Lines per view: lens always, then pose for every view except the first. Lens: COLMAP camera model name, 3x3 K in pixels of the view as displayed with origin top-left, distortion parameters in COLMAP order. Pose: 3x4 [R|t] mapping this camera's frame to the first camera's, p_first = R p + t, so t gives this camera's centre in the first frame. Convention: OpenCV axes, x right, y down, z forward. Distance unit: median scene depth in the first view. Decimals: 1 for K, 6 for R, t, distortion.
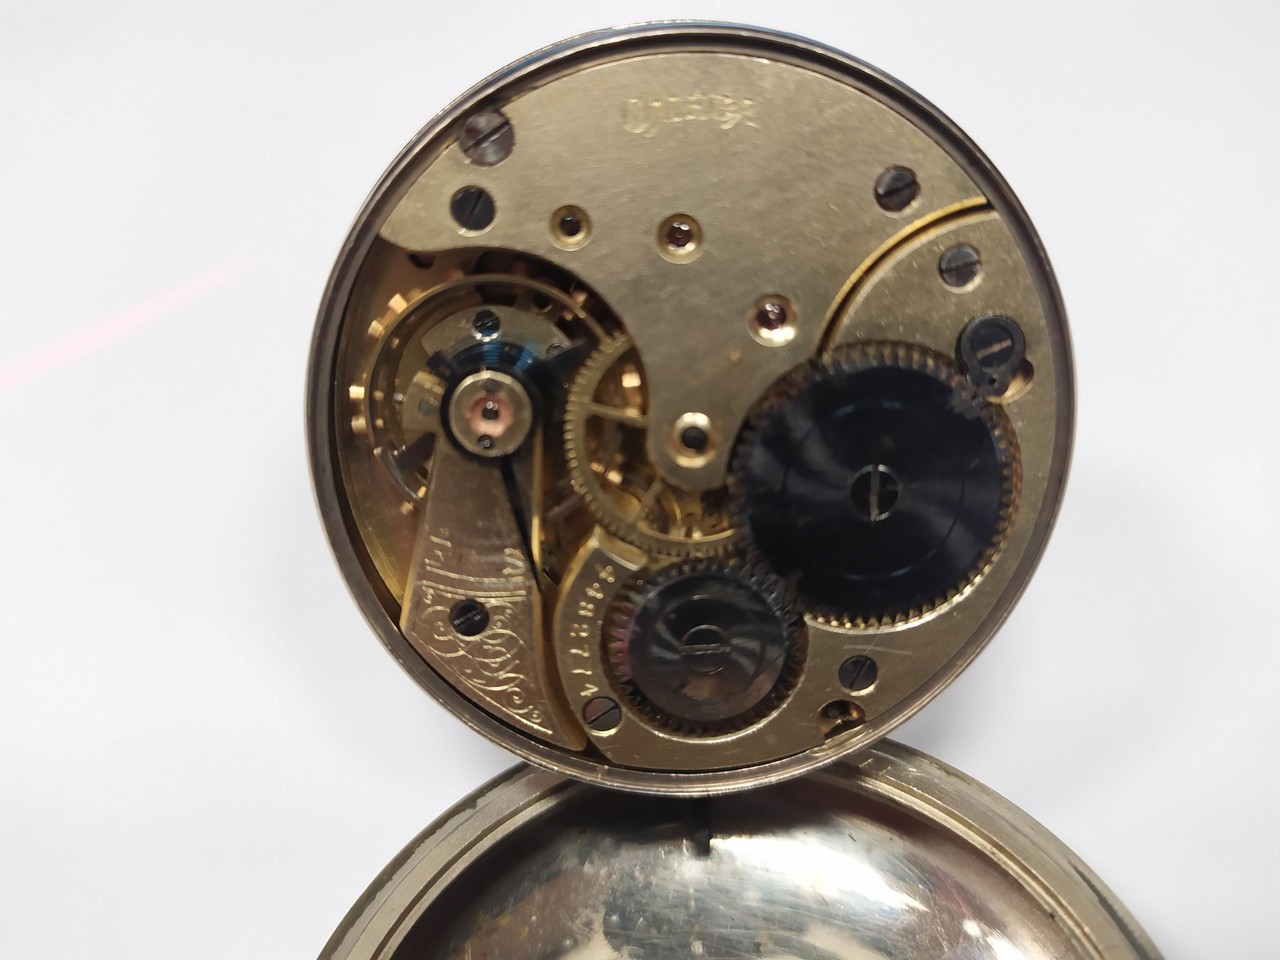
lens RADIAL K [[1060.3, 0, 642.1], [0, 1060.3, 478.1], [0, 0, 1]] dist [-0.059595, -0.000536]
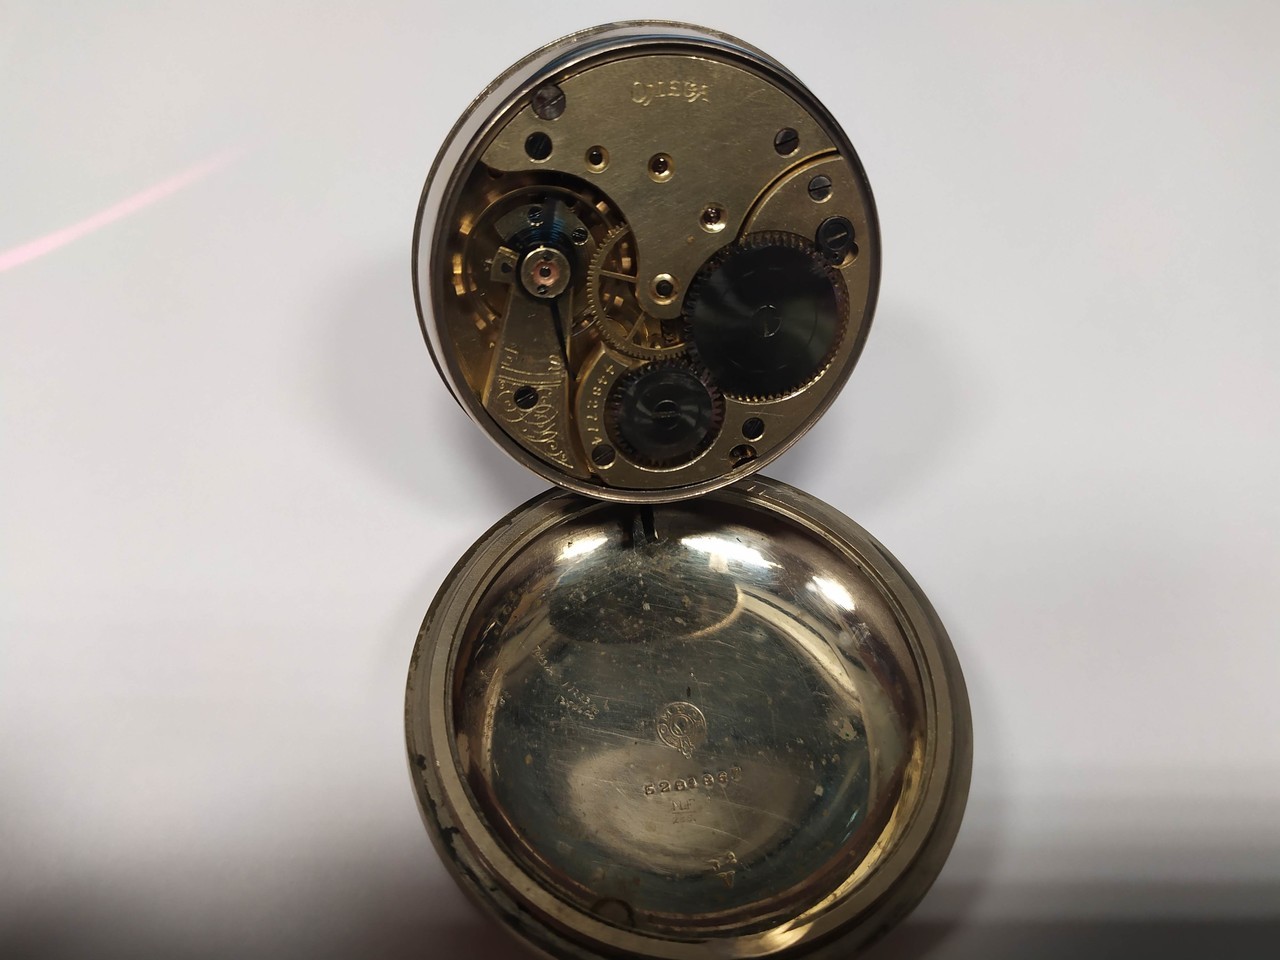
lens RADIAL K [[999.8, 0, 637.0], [0, 999.8, 474.2], [0, 0, 1]] dist [-0.036625, 0.001934]
pose [[0.985807, -0.023904, 0.166174, -0.265774], [-0.001555, 0.988469, 0.151418, 0.014790], [-0.167877, -0.149528, 0.974402, -0.586164]]
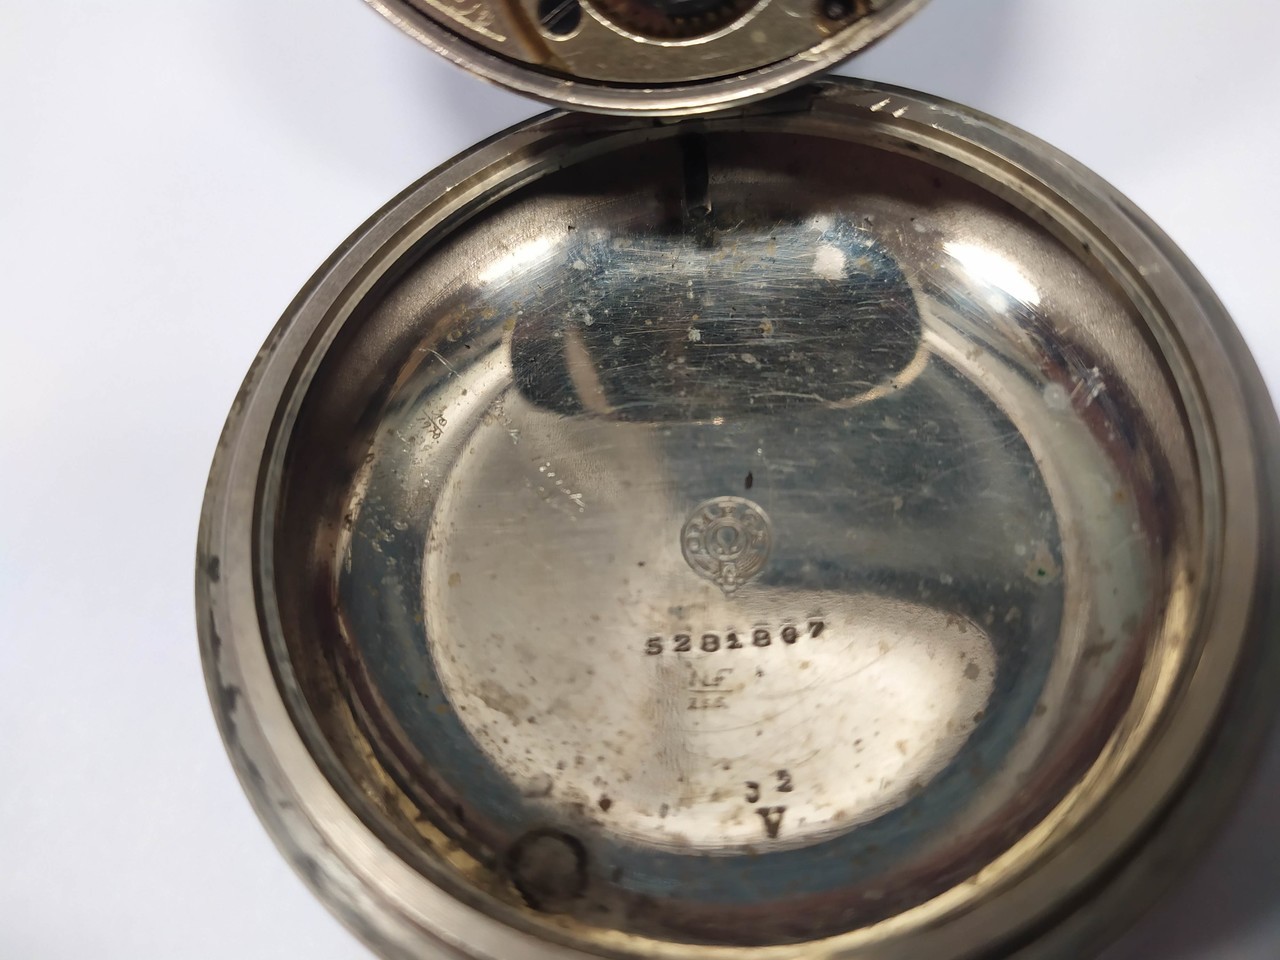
lens RADIAL K [[1060.3, 0, 642.1], [0, 1060.3, 478.1], [0, 0, 1]] dist [-0.059595, -0.000536]
pose [[0.996777, -0.012569, -0.079232, 0.098187], [0.036552, 0.950332, 0.309085, 0.345139], [0.071411, -0.310984, 0.947728, 0.089433]]
